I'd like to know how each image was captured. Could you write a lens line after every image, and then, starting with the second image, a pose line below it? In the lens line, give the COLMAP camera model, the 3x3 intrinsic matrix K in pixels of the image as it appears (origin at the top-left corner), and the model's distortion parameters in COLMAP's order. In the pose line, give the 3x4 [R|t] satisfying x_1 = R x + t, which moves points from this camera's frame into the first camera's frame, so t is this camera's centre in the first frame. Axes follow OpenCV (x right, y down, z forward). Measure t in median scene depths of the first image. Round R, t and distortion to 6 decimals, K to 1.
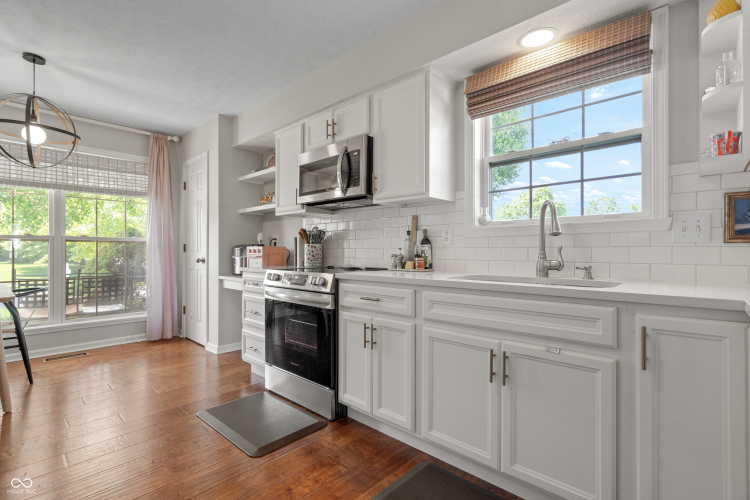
lens RADIAL K [[357.1, 0, 375.0], [0, 357.1, 250.0], [0, 0, 1]] dist [0.000878, 0.000123]
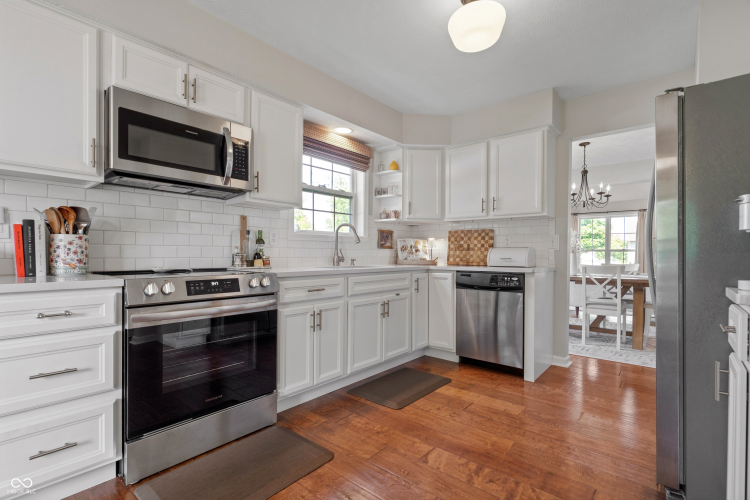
lens RADIAL K [[354.7, 0, 376.4], [0, 354.7, 254.2], [0, 0, 1]] dist [0.001185, 0.000518]
pose [[-0.049861, -0.000420, 0.998756, -1.193276], [-0.009736, 0.999953, -0.000065, 0.014681], [-0.998709, -0.009727, -0.049863, 0.840169]]
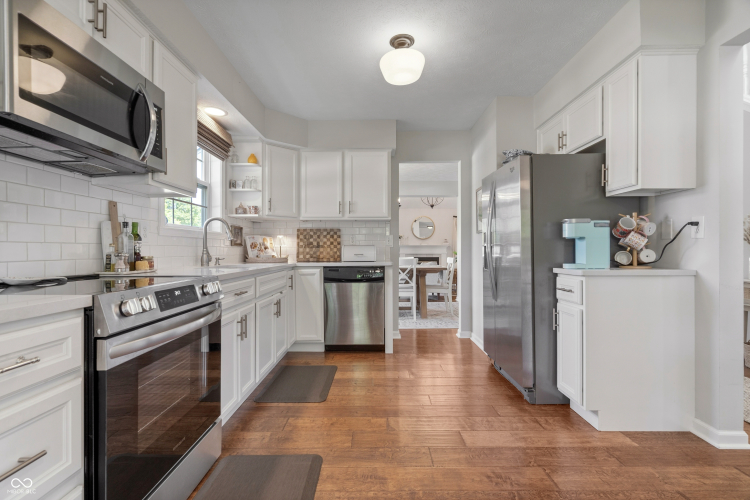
lens RADIAL K [[349.6, 0, 375.0], [0, 349.6, 250.0], [0, 0, 1]] dist [0.000177, 0.000214]
pose [[-0.679050, 0.004041, 0.734081, -1.030146], [0.000710, 0.999988, -0.004848, 0.013328], [-0.734092, -0.002771, -0.679045, 1.387024]]
